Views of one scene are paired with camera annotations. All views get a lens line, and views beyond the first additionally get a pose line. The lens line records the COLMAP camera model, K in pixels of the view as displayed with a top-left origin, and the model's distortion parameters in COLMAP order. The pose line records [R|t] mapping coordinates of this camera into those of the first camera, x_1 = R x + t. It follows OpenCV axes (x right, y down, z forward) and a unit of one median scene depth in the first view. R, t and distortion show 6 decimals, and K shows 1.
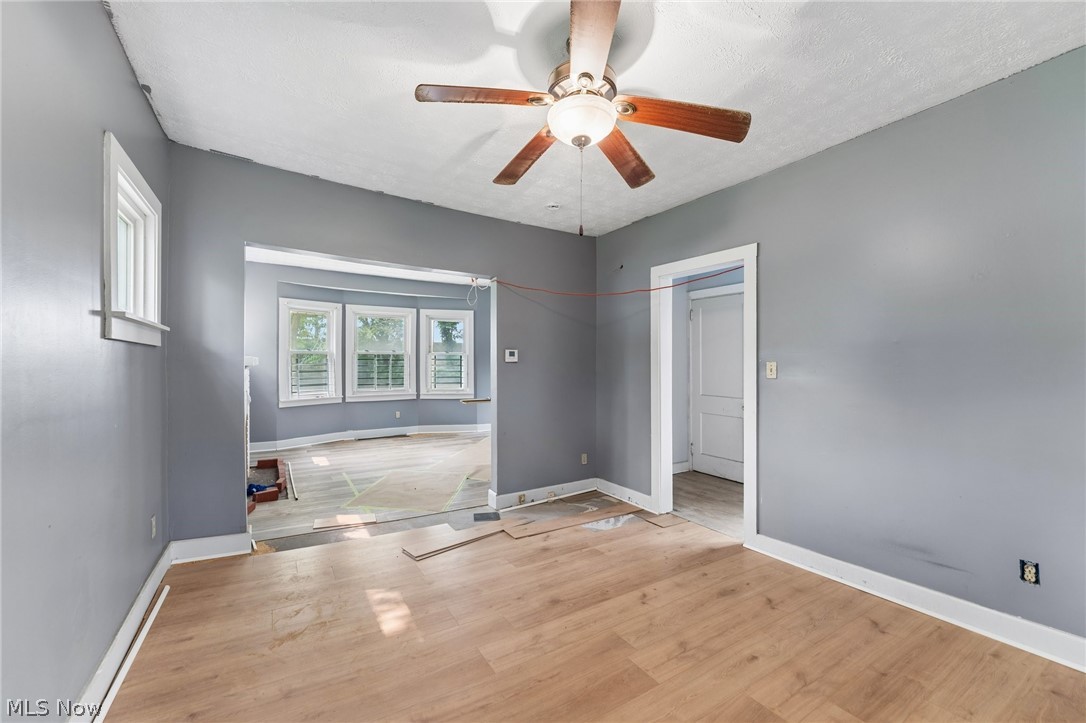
lens RADIAL K [[439.5, 0, 544.1], [0, 439.5, 364.0], [0, 0, 1]] dist [0.001815, -0.000177]
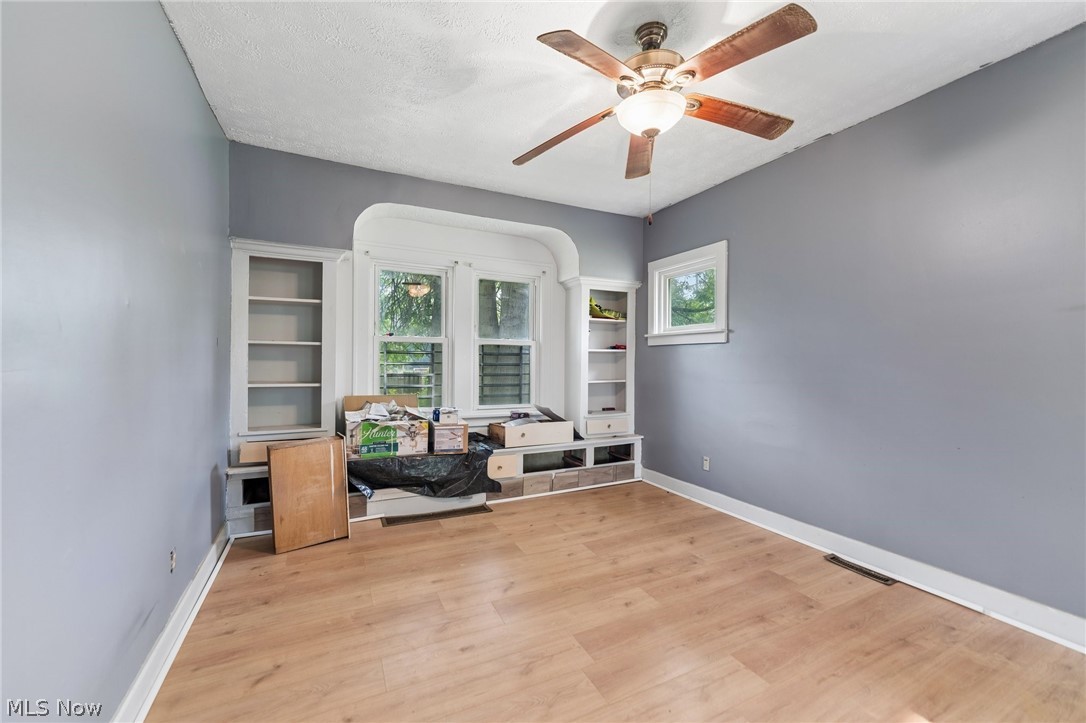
lens RADIAL K [[439.5, 0, 543.9], [0, 439.5, 363.1], [0, 0, 1]] dist [0.001815, -0.000177]
pose [[-0.995085, -0.011456, 0.098360, 0.166825], [-0.010154, 0.999854, 0.013735, 0.018042], [-0.098503, 0.012668, -0.995056, 1.512741]]
